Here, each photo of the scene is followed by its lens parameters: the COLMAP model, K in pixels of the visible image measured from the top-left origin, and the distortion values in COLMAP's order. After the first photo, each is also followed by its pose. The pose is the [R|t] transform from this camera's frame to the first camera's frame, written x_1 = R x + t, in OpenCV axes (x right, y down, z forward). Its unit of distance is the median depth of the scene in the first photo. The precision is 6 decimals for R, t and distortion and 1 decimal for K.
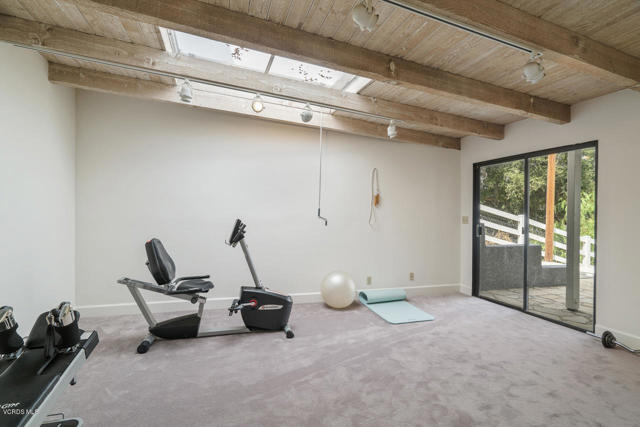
lens RADIAL K [[294.0, 0, 319.2], [0, 294.0, 216.6], [0, 0, 1]] dist [-0.012015, 0.004336]
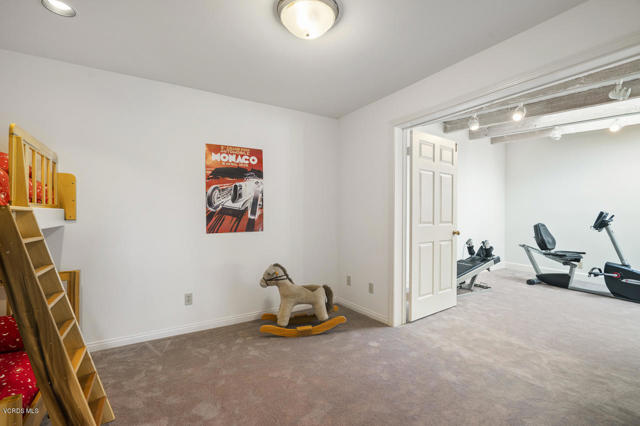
lens RADIAL K [[294.0, 0, 317.0], [0, 294.0, 213.1], [0, 0, 1]] dist [-0.012015, 0.004336]
pose [[0.232779, -0.003113, -0.972525, 0.772624], [-0.007339, 0.999961, -0.004958, 0.034334], [0.972502, 0.008291, 0.232747, -0.643185]]
